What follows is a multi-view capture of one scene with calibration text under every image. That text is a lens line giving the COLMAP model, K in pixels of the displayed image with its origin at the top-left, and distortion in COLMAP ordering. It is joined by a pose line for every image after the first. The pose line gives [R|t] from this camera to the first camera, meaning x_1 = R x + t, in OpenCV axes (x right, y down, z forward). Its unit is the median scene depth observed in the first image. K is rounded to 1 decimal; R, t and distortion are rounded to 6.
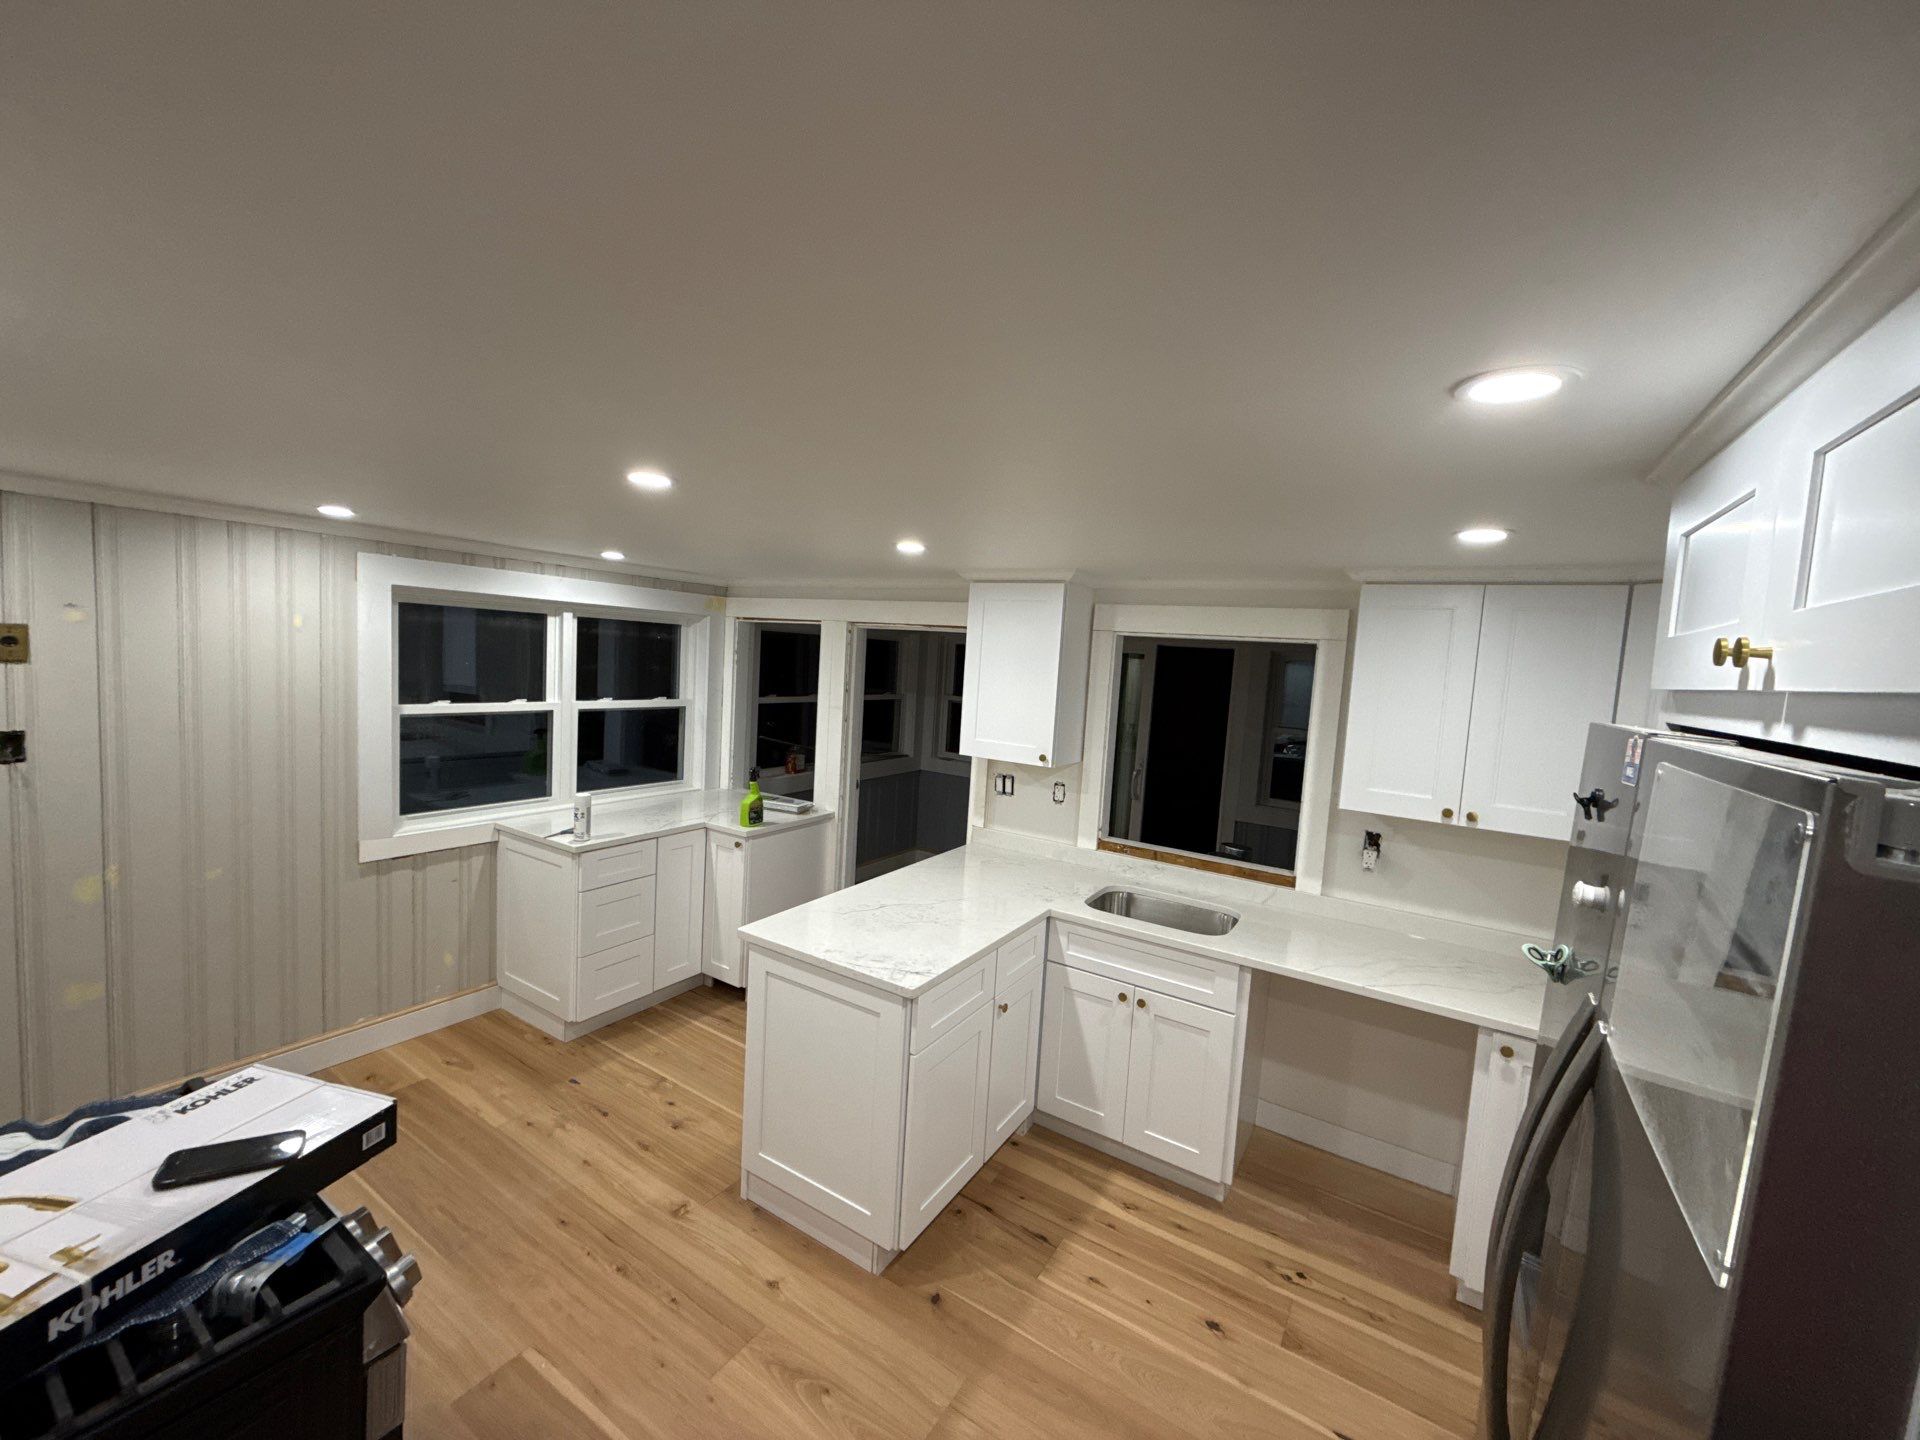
lens RADIAL K [[759.6, 0, 961.3], [0, 759.6, 714.9], [0, 0, 1]] dist [0.001307, -0.000247]
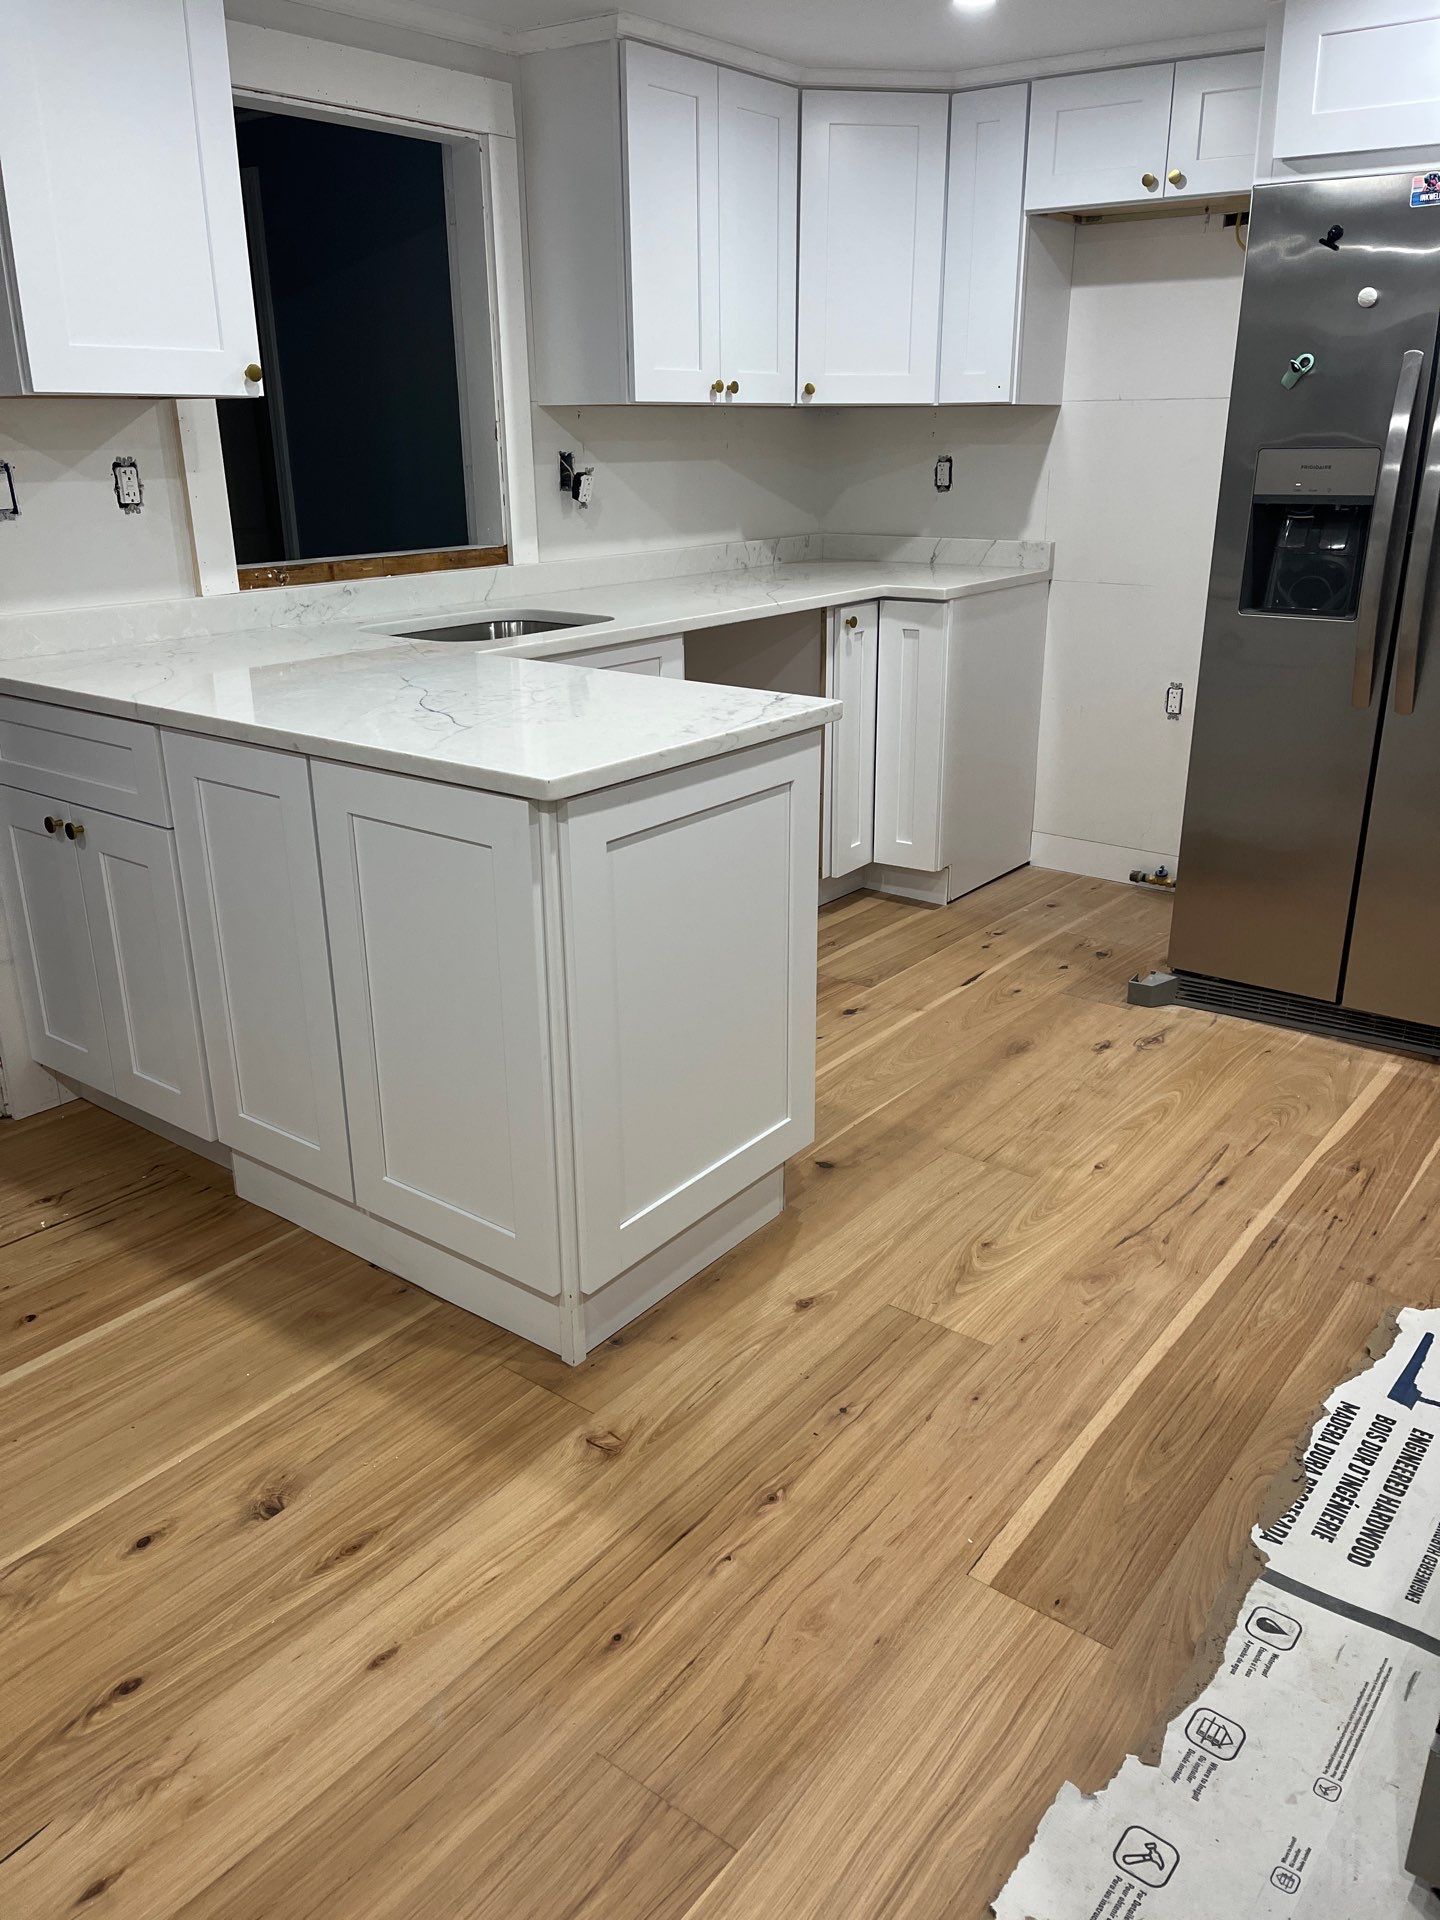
lens RADIAL K [[1452.8, 0, 725.0], [0, 1452.8, 956.4], [0, 0, 1]] dist [0.041358, -0.042316]
pose [[0.090937, -0.396669, 0.913446, -0.909673], [0.090606, 0.916738, 0.389078, 0.070248], [-0.991726, 0.047382, 0.119306, 0.734311]]
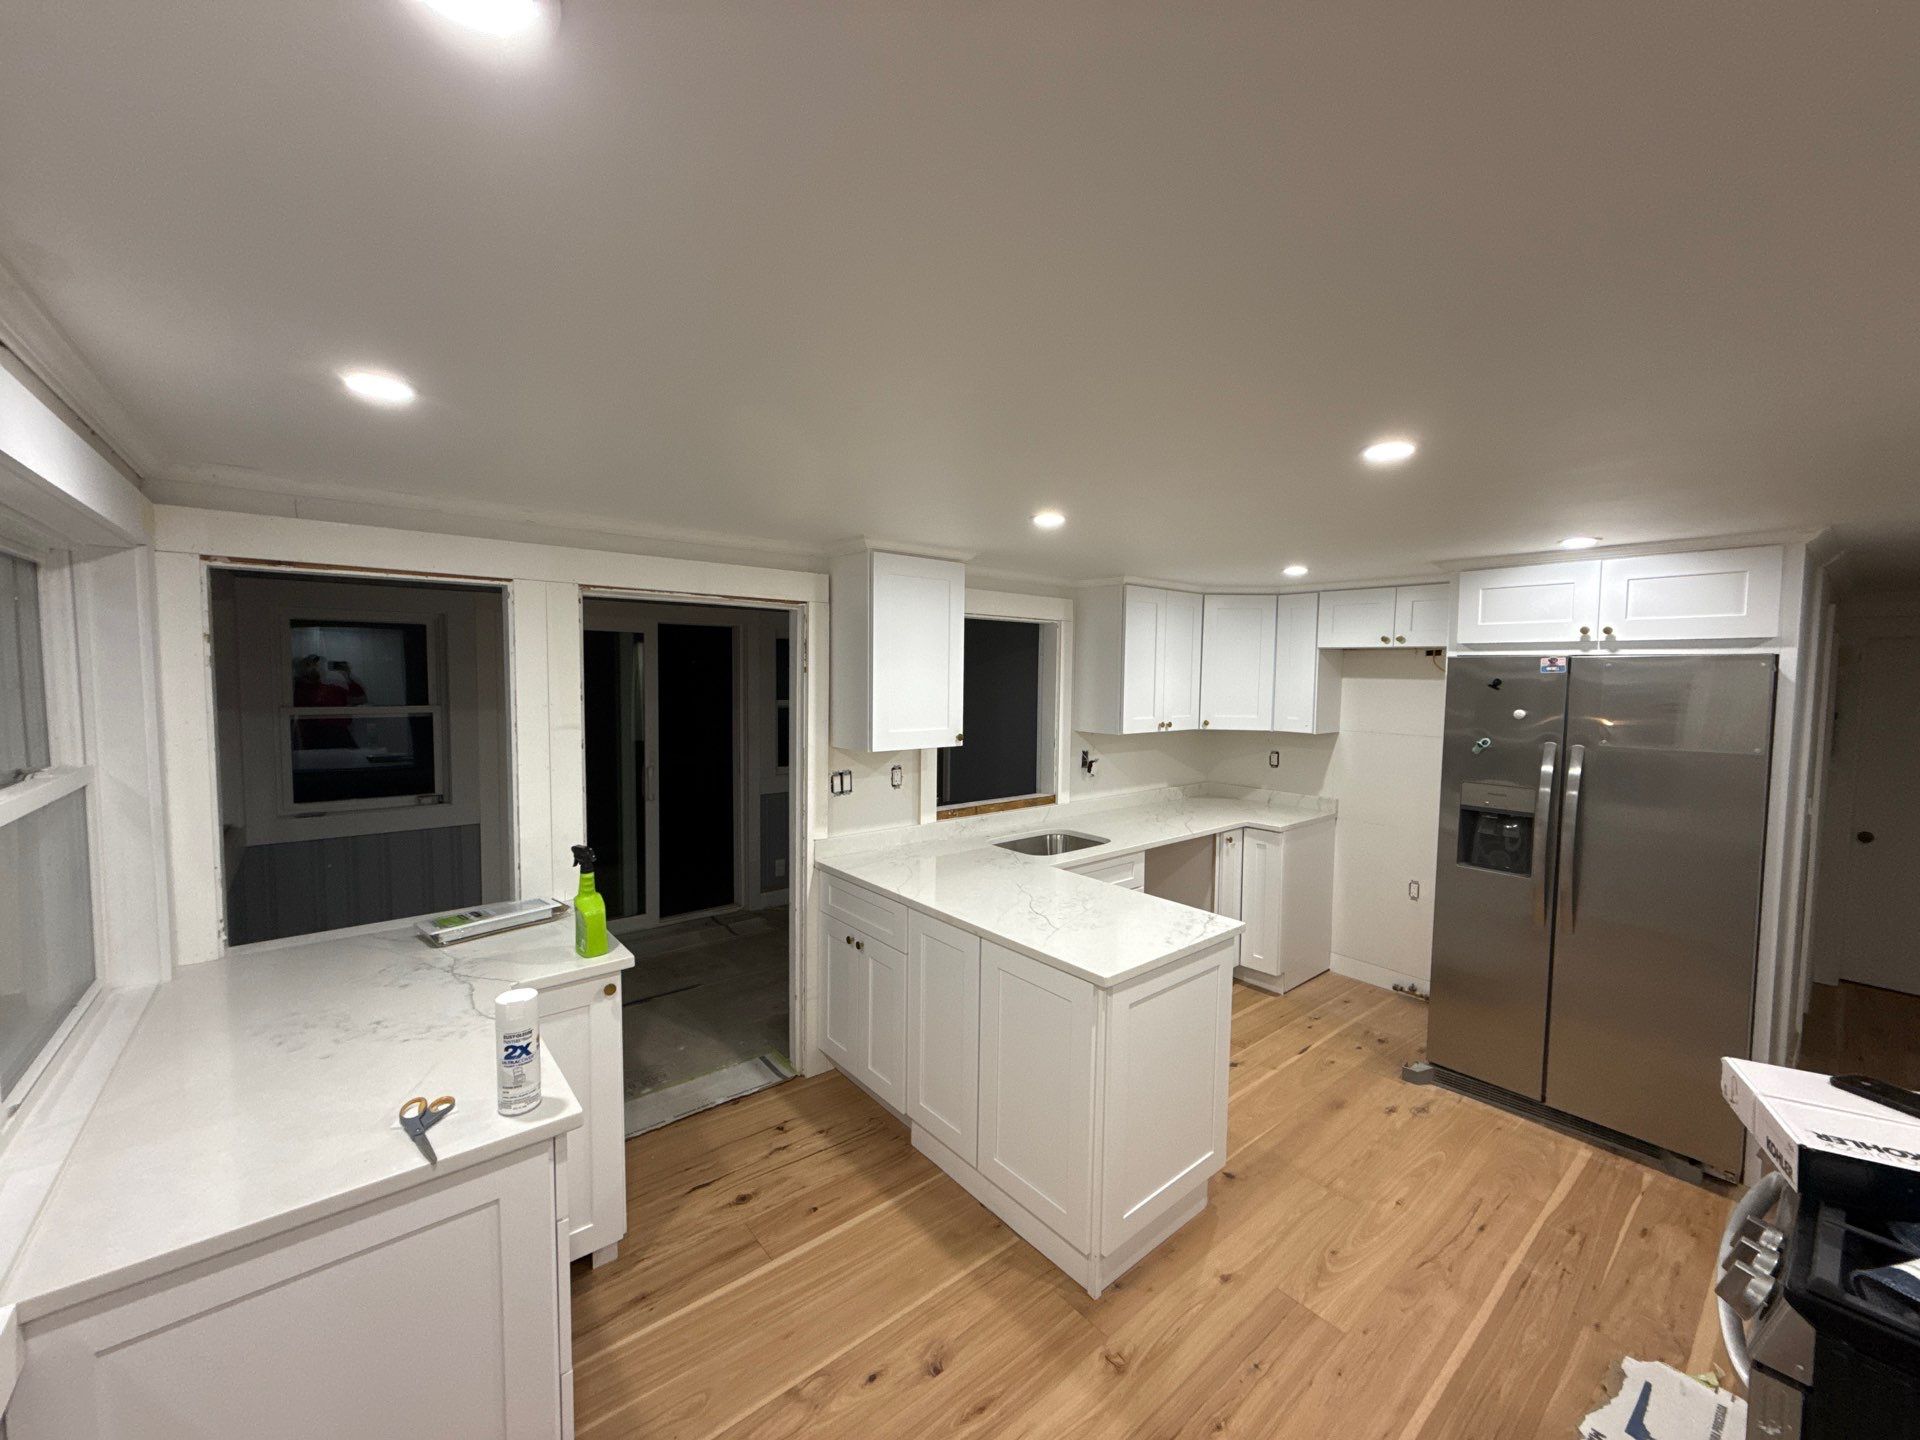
lens RADIAL K [[759.6, 0, 957.1], [0, 759.6, 713.8], [0, 0, 1]] dist [0.001307, -0.000247]
pose [[0.312052, -0.110974, 0.943561, -0.963326], [0.080765, 0.992658, 0.090038, -0.074619], [-0.946626, 0.048110, 0.318724, 0.784545]]
